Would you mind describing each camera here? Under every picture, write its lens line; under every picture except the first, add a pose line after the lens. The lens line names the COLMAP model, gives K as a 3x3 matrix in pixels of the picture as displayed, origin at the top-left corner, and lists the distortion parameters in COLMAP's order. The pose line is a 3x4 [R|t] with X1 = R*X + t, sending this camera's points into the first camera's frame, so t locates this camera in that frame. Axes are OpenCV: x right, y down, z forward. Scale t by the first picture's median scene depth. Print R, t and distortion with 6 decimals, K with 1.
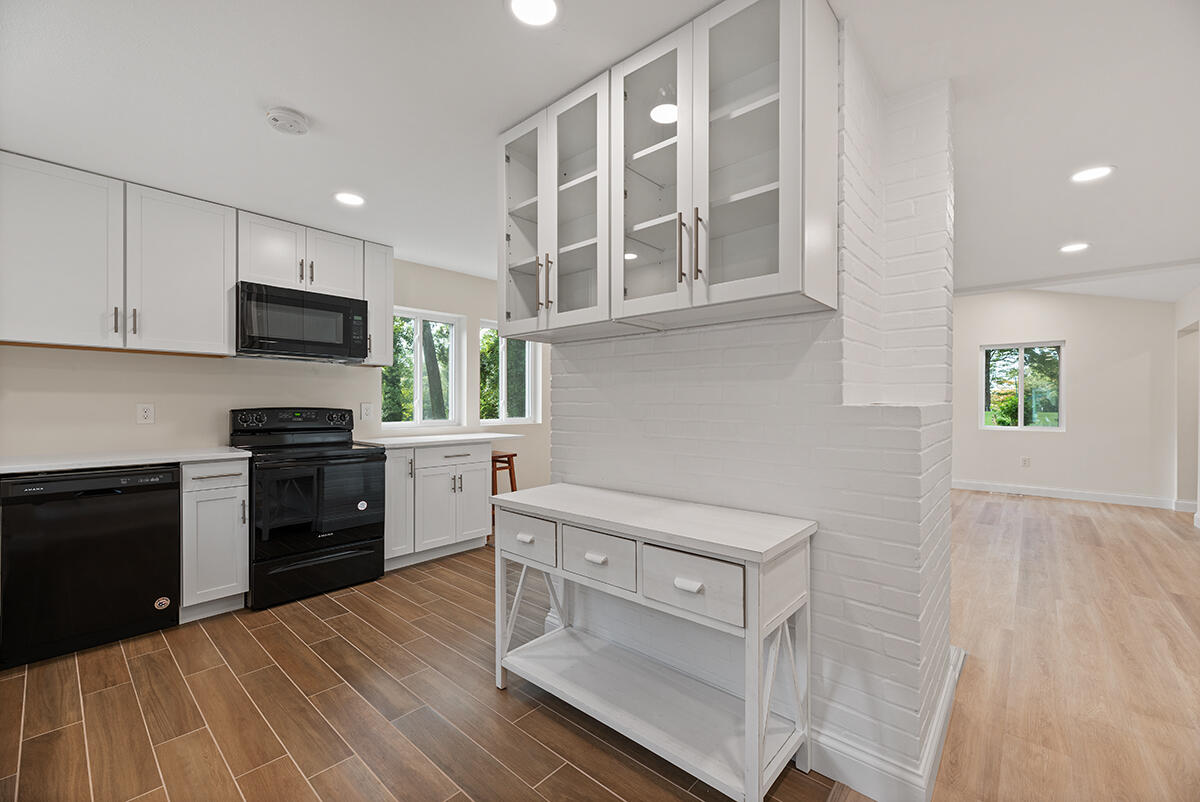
lens RADIAL K [[490.4, 0, 603.7], [0, 490.4, 408.9], [0, 0, 1]] dist [0.000216, 0.000313]
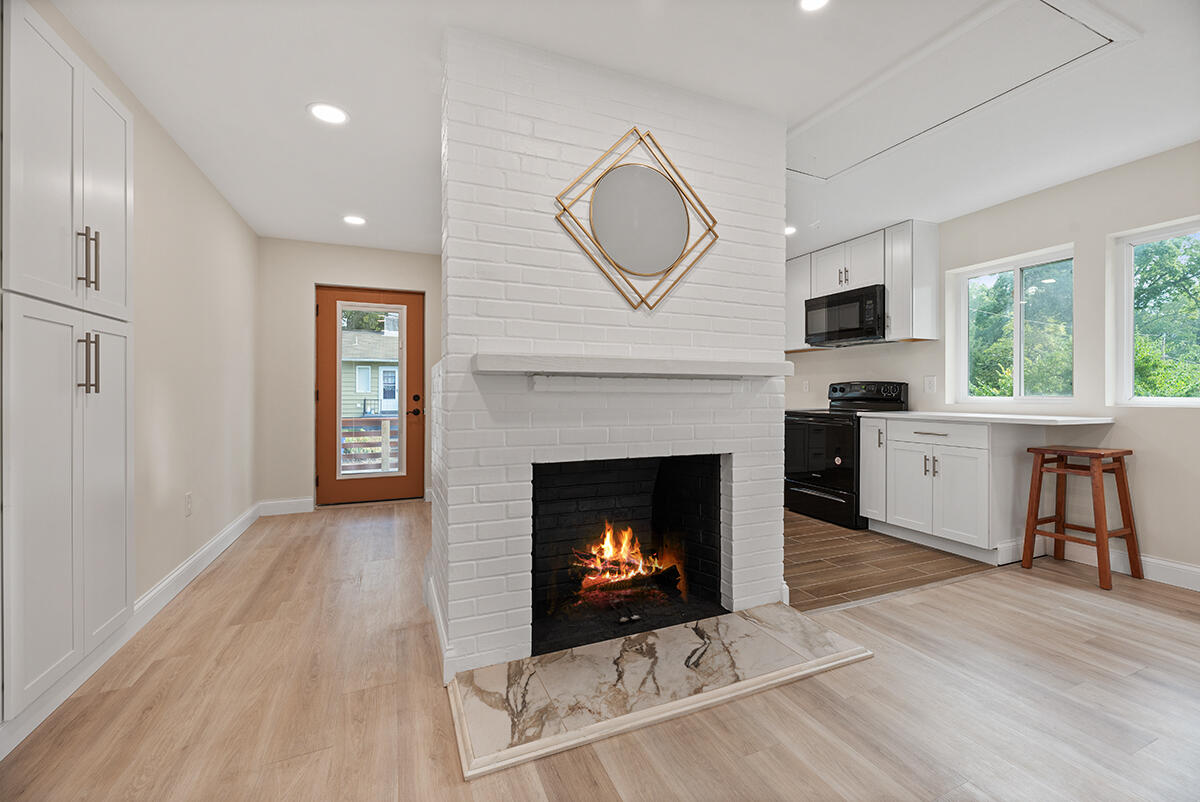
lens RADIAL K [[490.4, 0, 606.0], [0, 490.4, 394.7], [0, 0, 1]] dist [0.000216, 0.000313]
pose [[-0.427284, 0.001449, -0.904116, 0.834441], [-0.006475, 0.999968, 0.004663, 0.030788], [0.904094, 0.007846, -0.427261, 0.982071]]
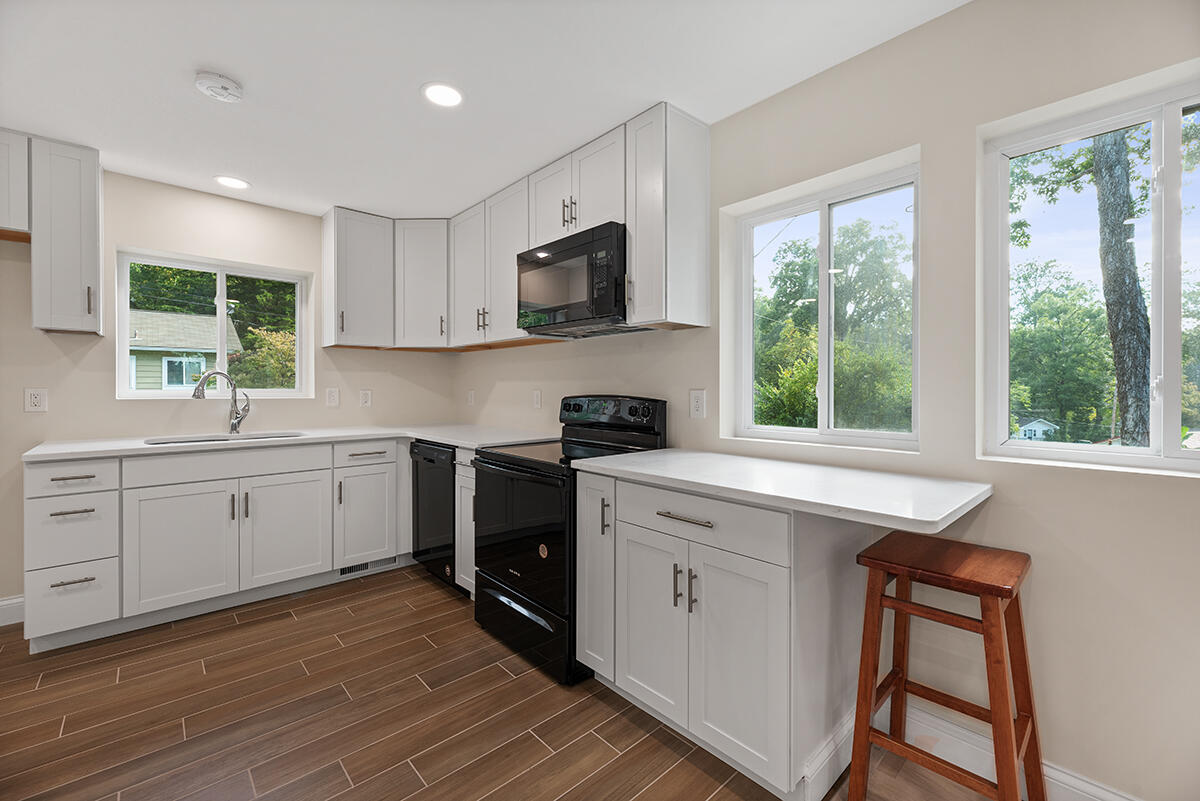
lens RADIAL K [[490.4, 0, 607.5], [0, 490.4, 390.9], [0, 0, 1]] dist [0.000216, 0.000313]
pose [[-0.097011, 0.004218, -0.995274, 0.130002], [-0.008059, 0.999955, 0.005023, -0.014301], [0.995251, 0.008508, -0.096973, 1.123709]]
